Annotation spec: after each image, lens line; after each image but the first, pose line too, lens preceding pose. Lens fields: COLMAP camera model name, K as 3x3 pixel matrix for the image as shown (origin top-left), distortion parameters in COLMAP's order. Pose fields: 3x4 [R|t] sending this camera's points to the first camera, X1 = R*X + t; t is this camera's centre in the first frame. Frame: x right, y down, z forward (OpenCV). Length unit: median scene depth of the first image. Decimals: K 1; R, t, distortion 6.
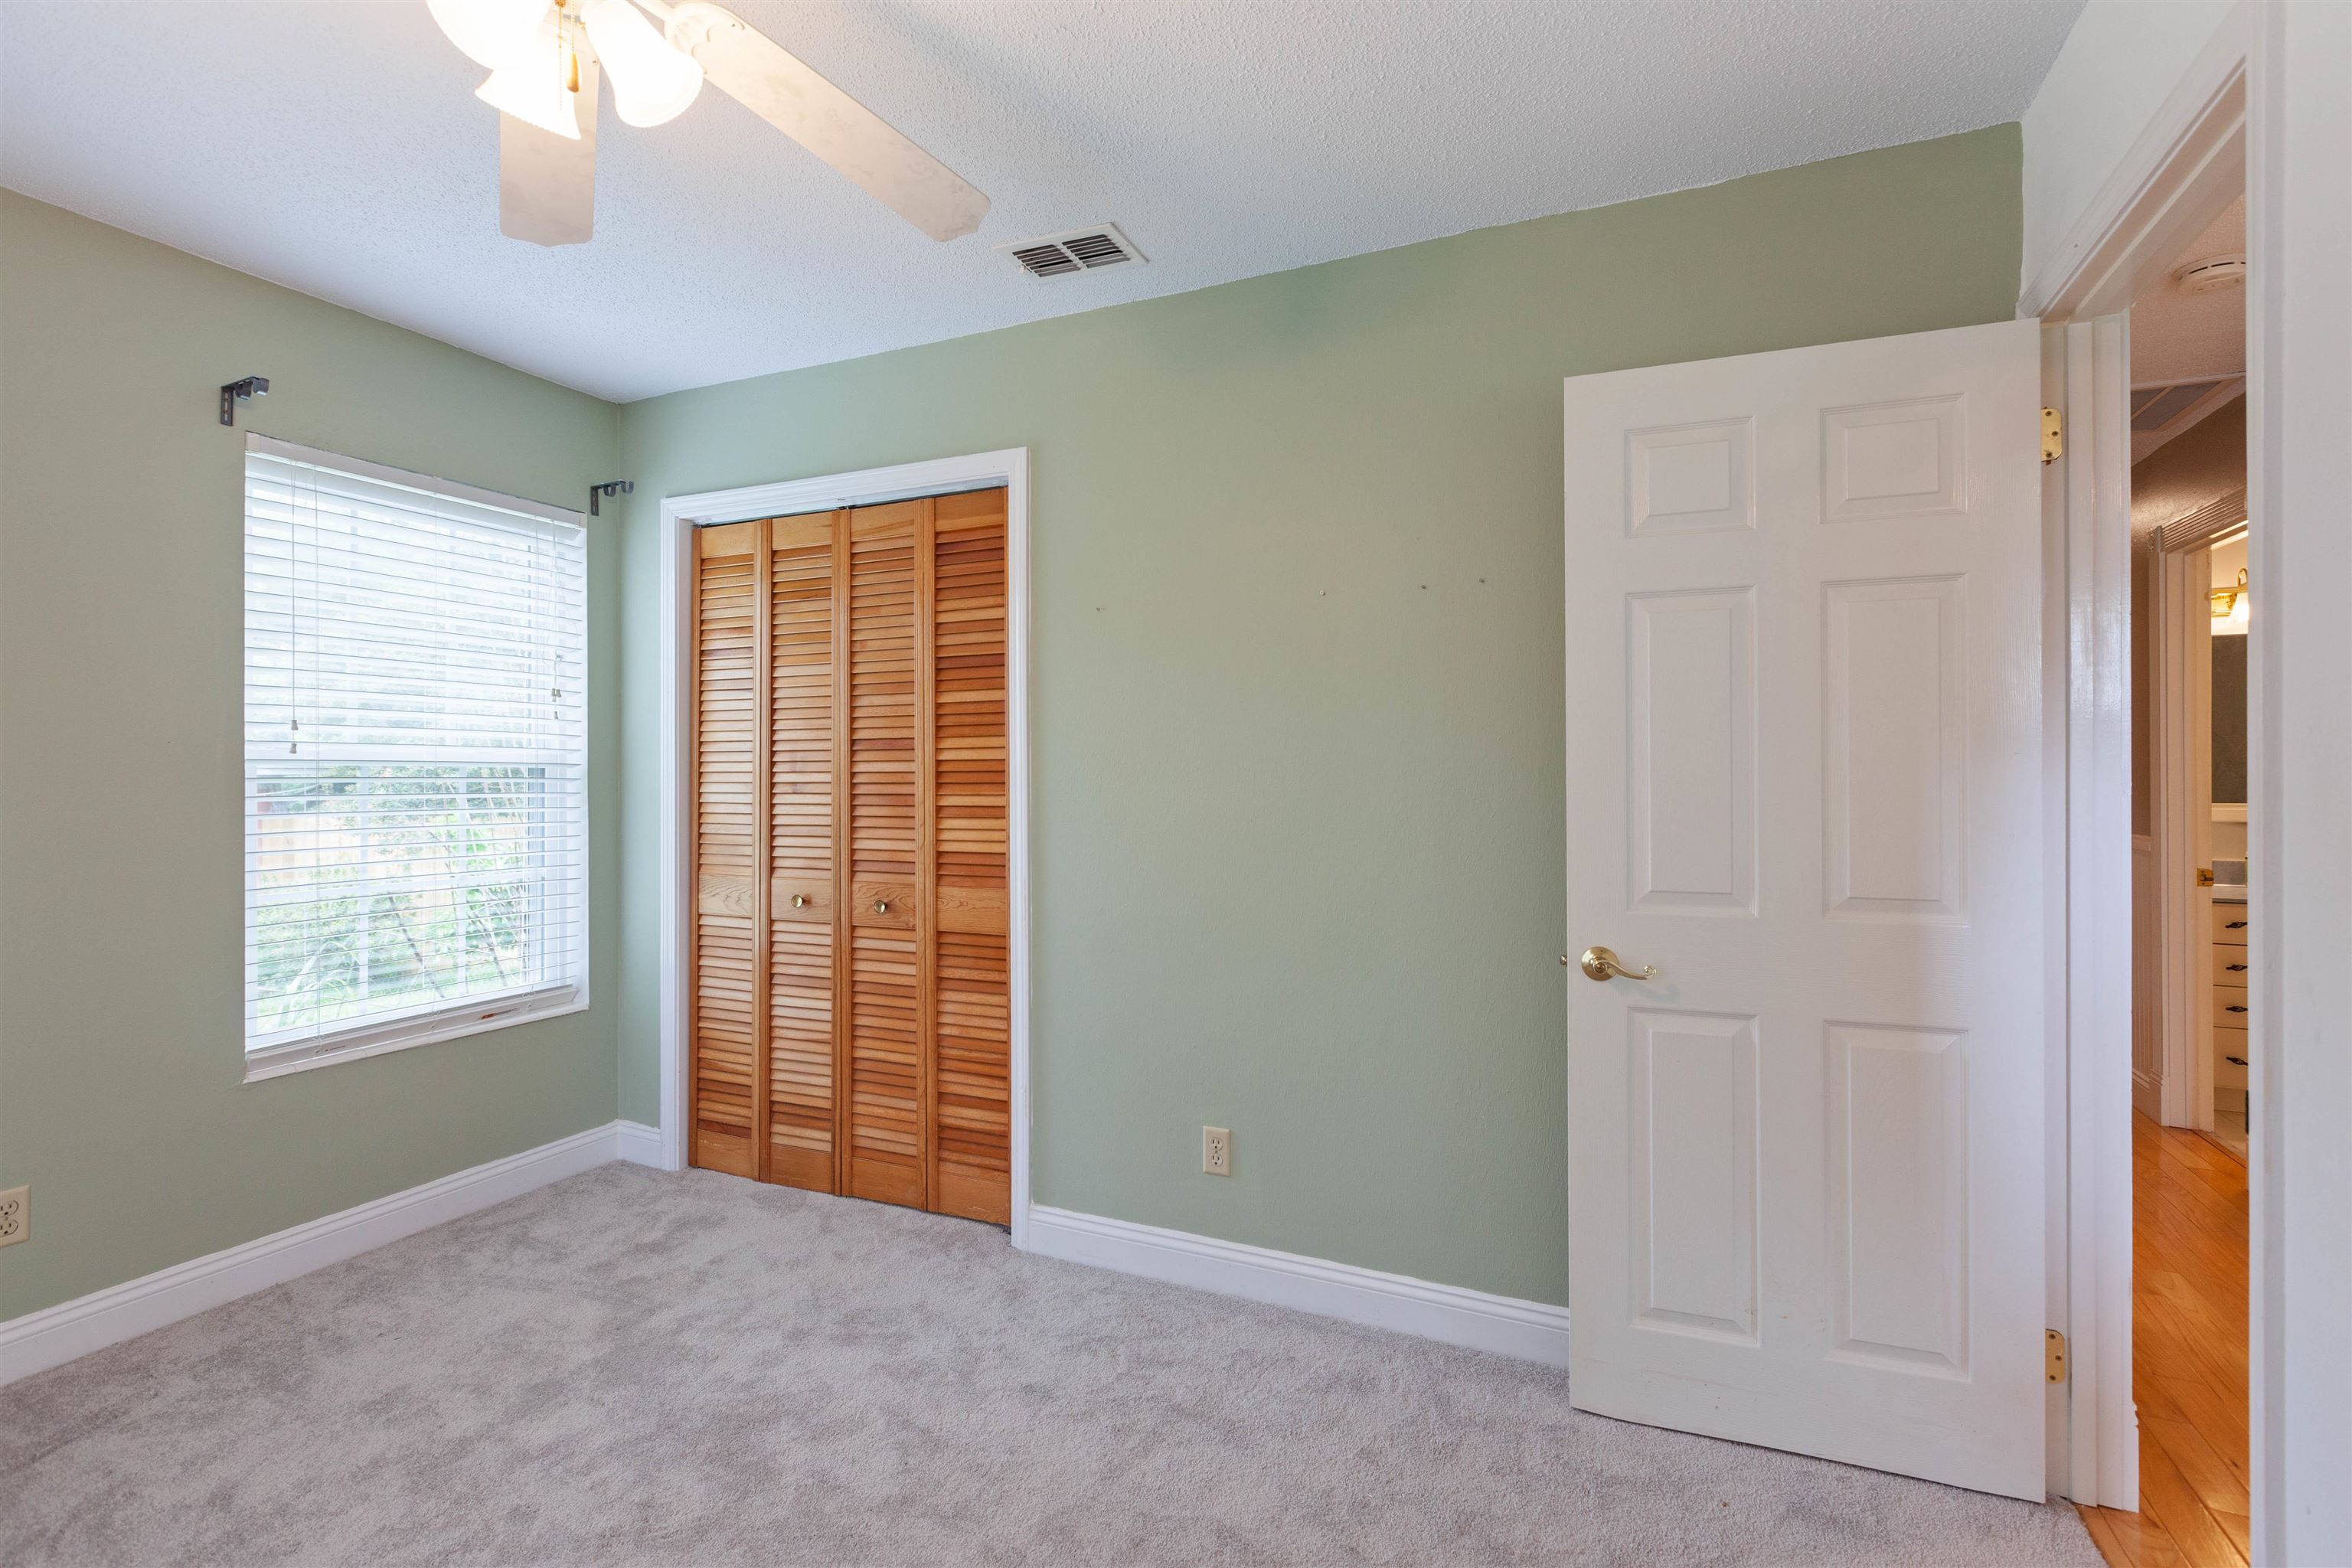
lens RADIAL K [[1073.0, 0, 1169.0], [0, 1073.0, 790.1], [0, 0, 1]] dist [0.000180, -0.000832]
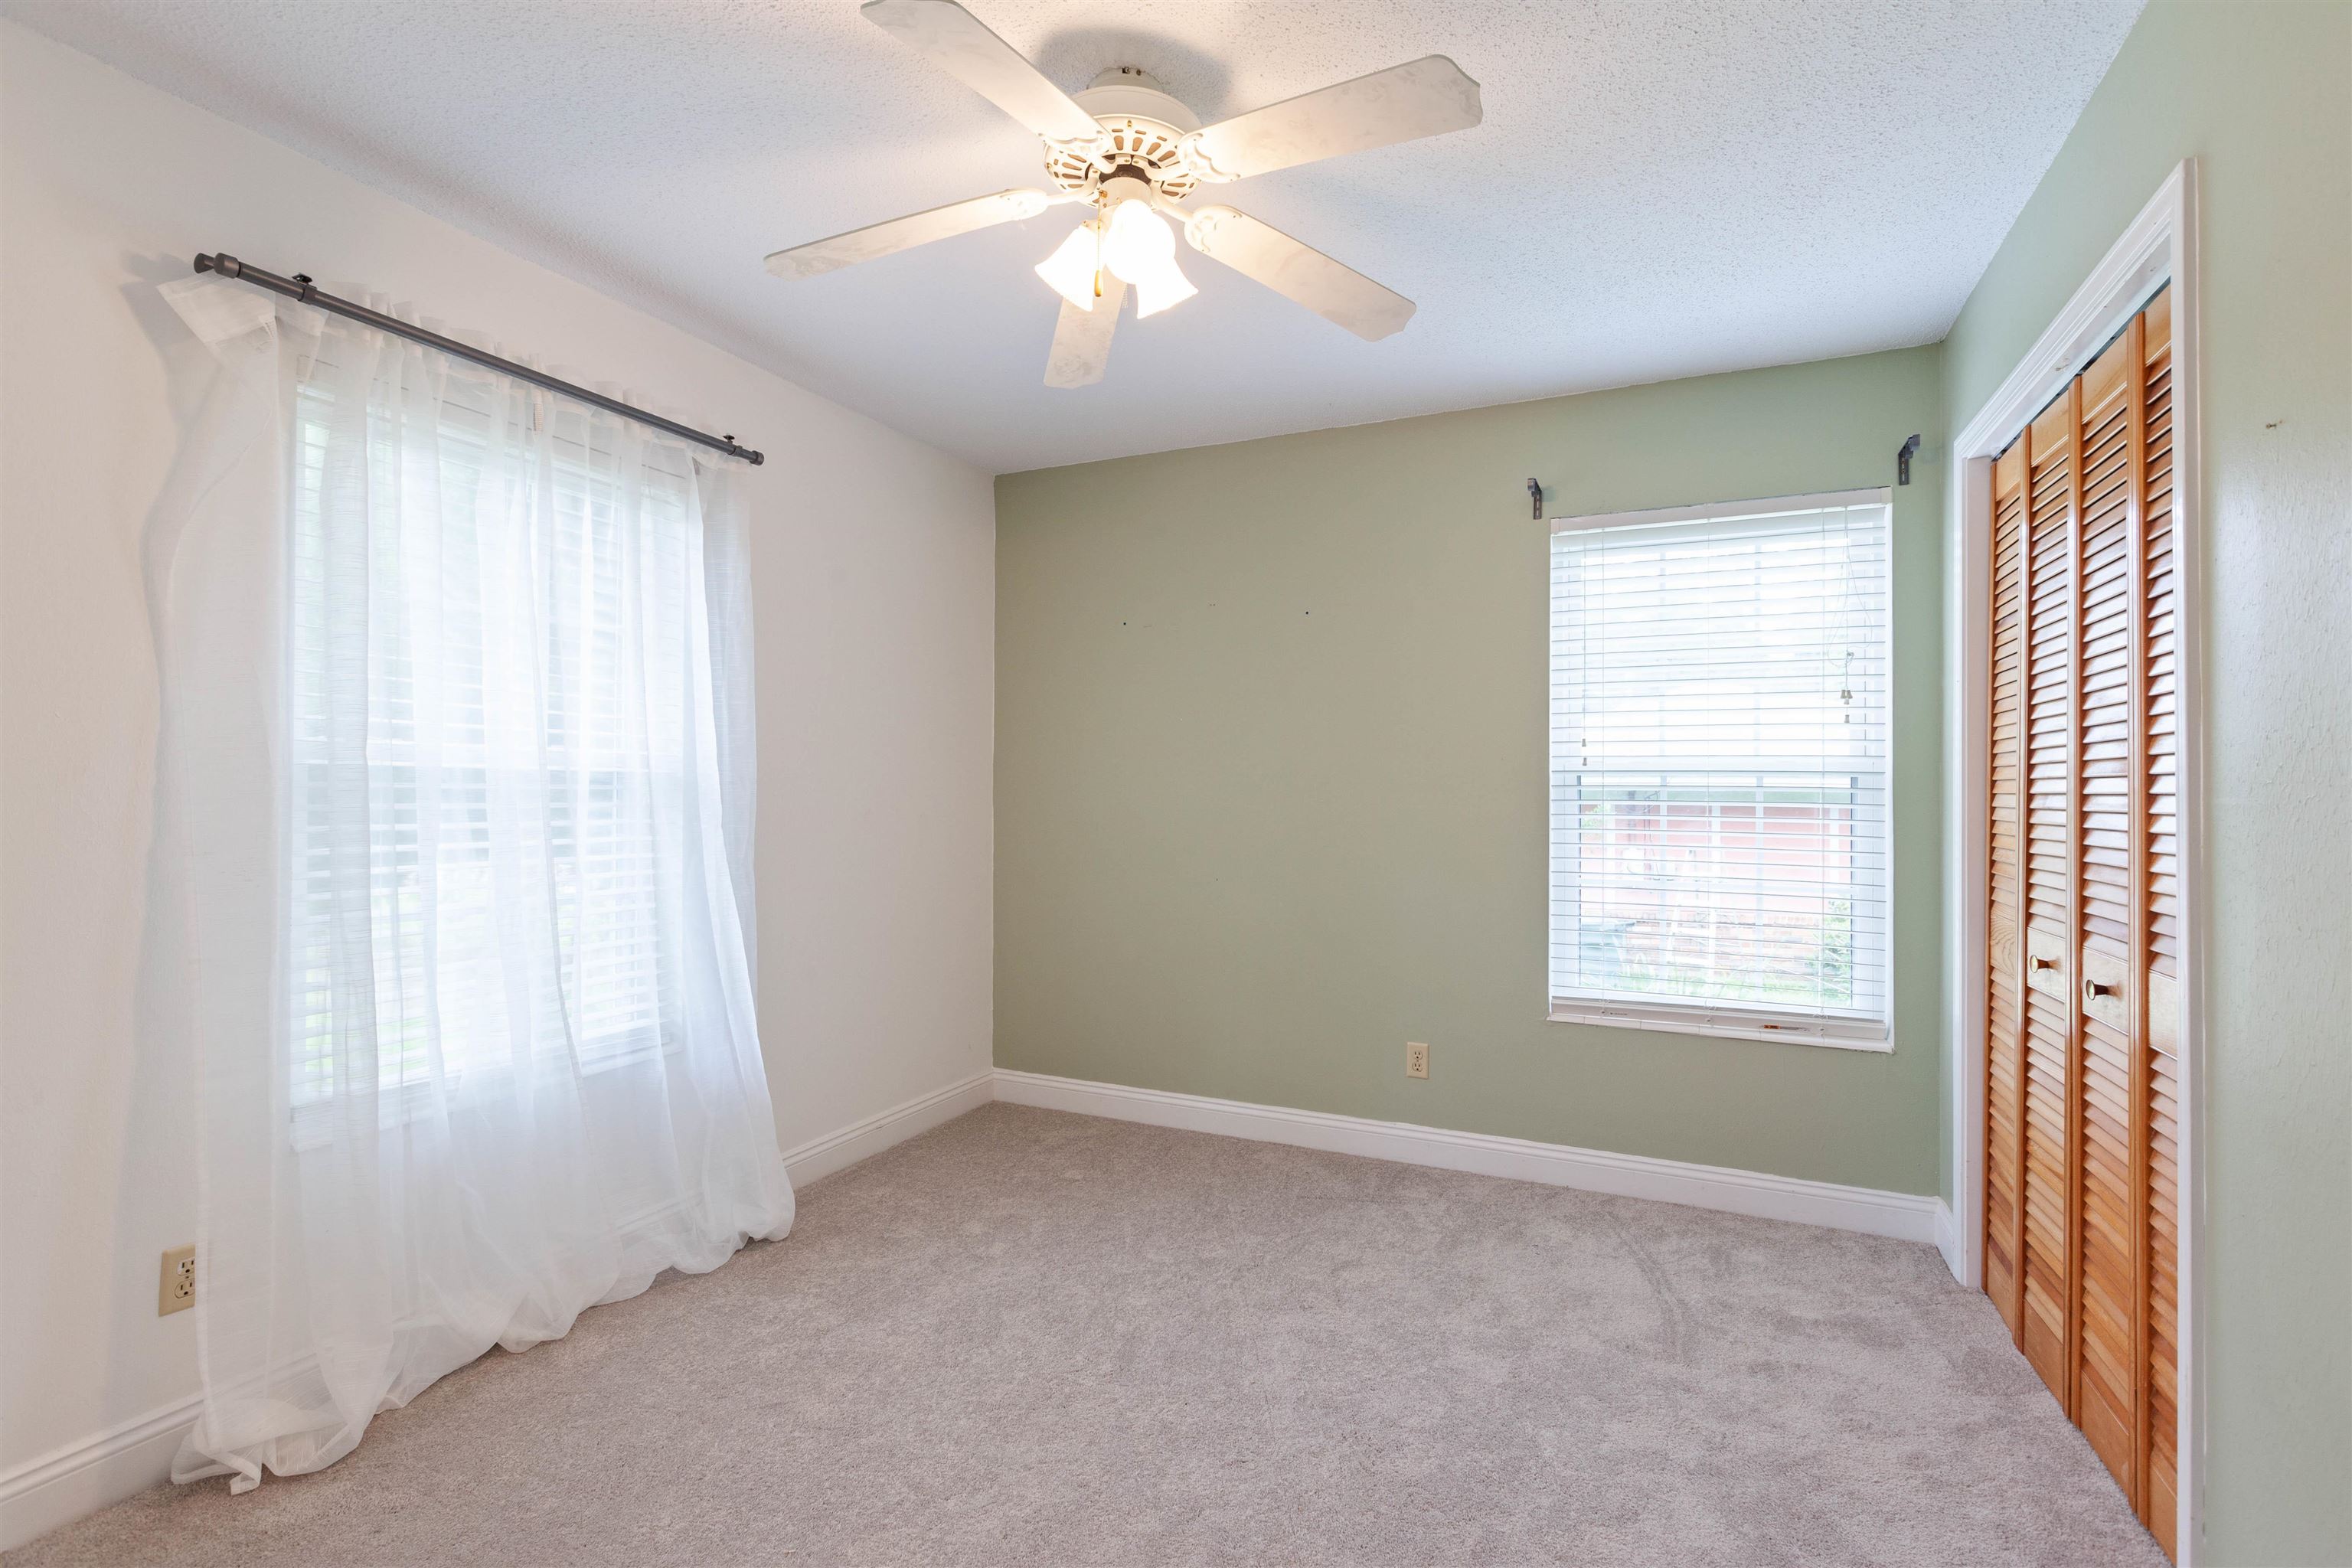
lens RADIAL K [[1066.4, 0, 1179.5], [0, 1066.4, 793.4], [0, 0, 1]] dist [0.000650, 0.000135]
pose [[-0.001746, 0.004460, -0.999989, 0.395062], [-0.021281, 0.999763, 0.004496, 0.002079], [0.999772, 0.021289, -0.001651, 0.505668]]
